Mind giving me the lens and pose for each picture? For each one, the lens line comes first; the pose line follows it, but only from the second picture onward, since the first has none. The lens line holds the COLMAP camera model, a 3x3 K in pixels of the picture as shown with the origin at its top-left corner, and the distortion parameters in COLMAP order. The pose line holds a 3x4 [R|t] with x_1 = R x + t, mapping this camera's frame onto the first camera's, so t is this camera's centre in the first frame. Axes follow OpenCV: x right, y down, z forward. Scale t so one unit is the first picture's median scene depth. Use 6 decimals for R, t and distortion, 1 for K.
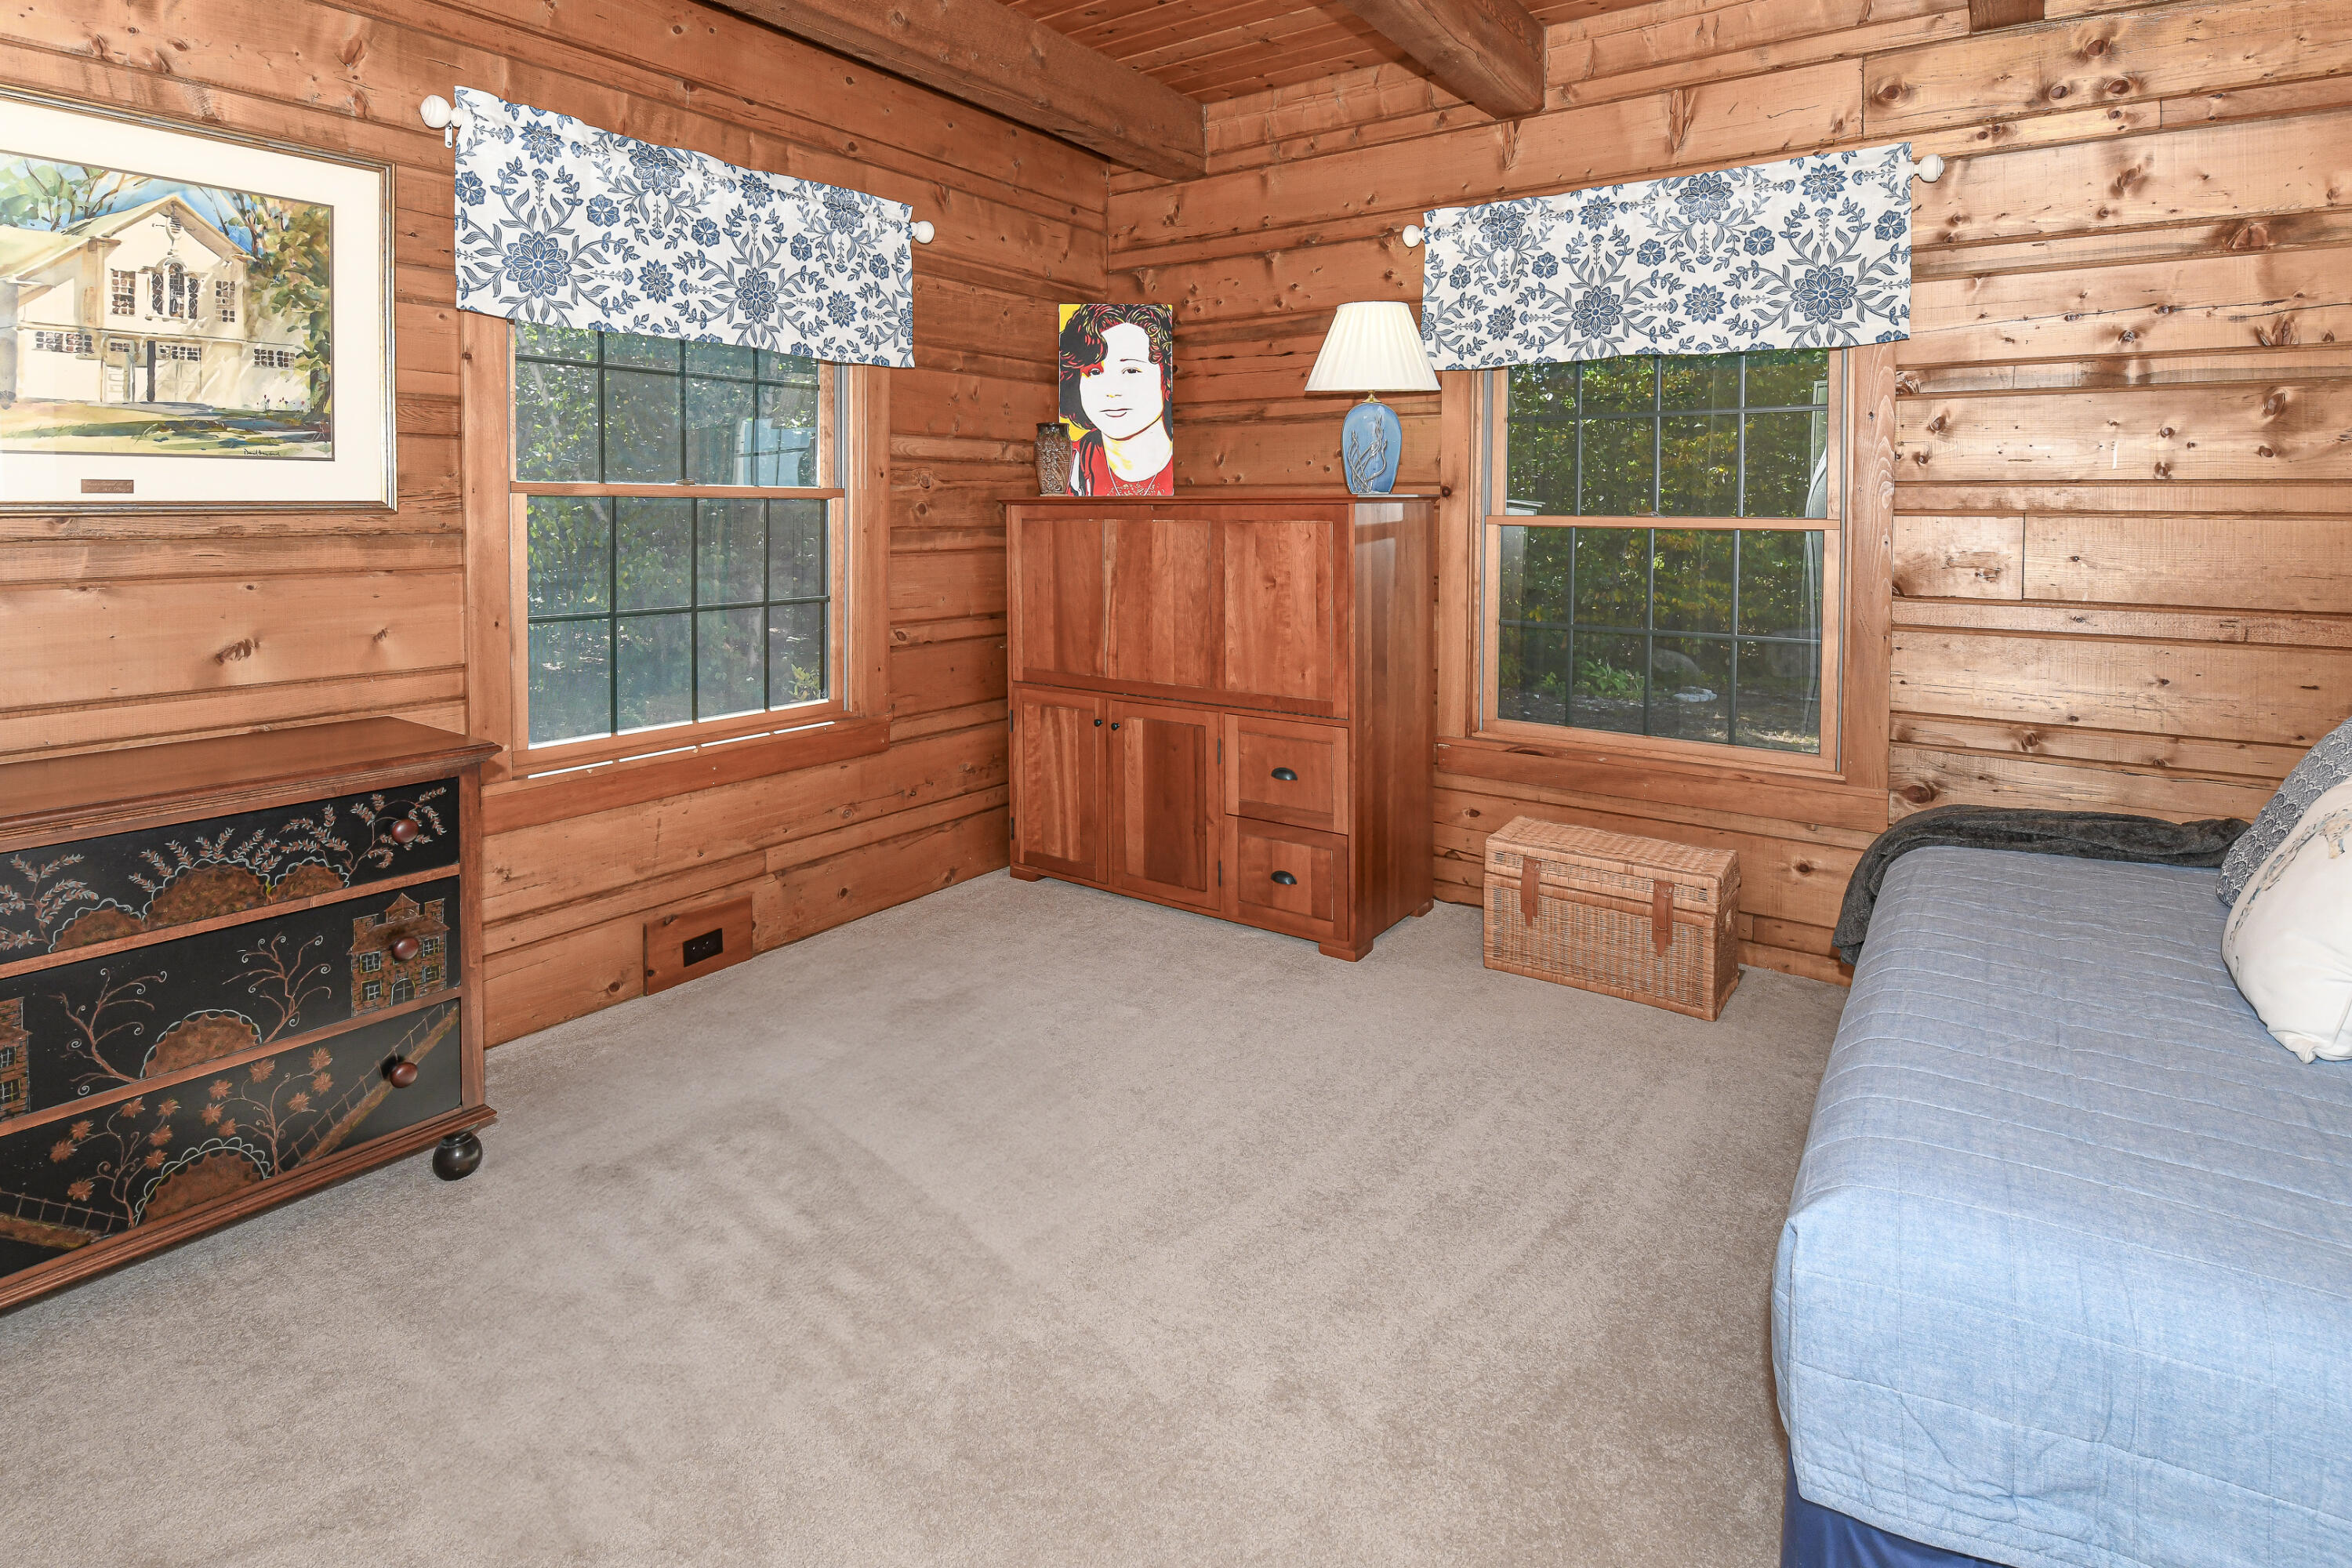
lens RADIAL K [[1190.3, 0, 1174.7], [0, 1190.3, 760.0], [0, 0, 1]] dist [0.002298, -0.012083]
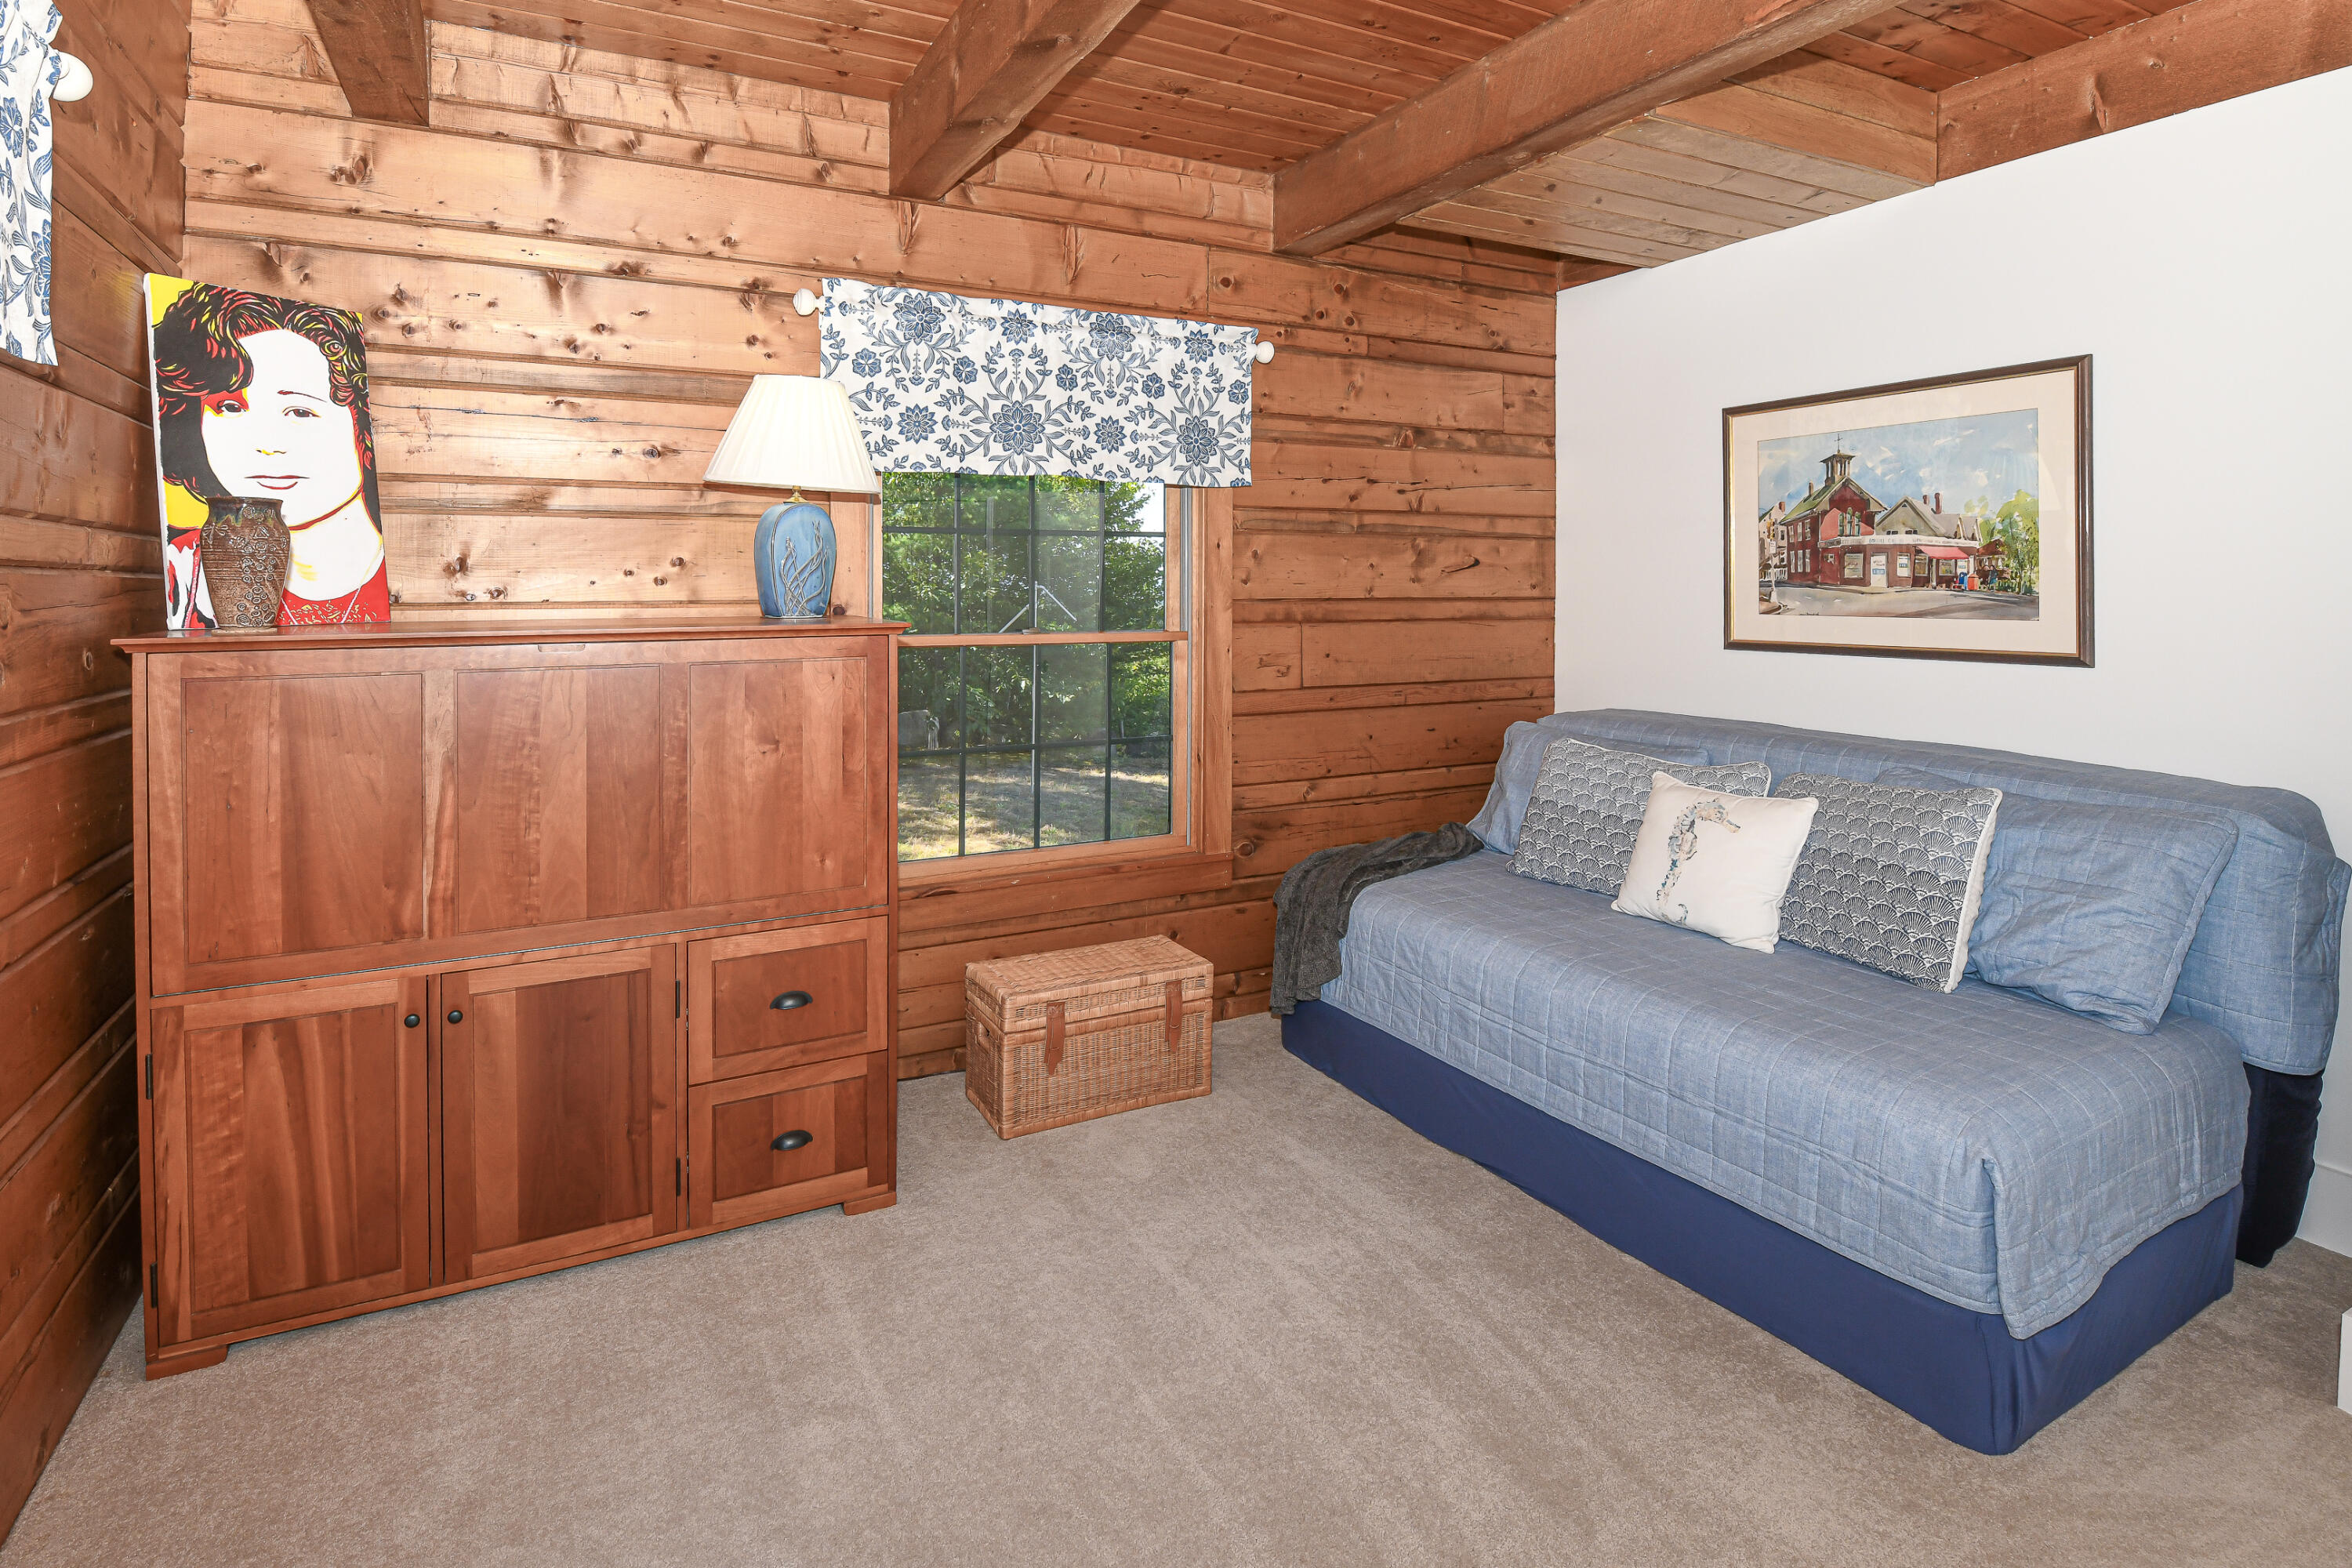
lens RADIAL K [[1190.3, 0, 1174.7], [0, 1190.3, 760.0], [0, 0, 1]] dist [0.002298, -0.012083]
pose [[0.441127, -0.130898, 0.887847, -0.473205], [0.191985, 0.980168, 0.049121, -0.134190], [-0.876669, 0.148785, 0.457509, 0.481950]]
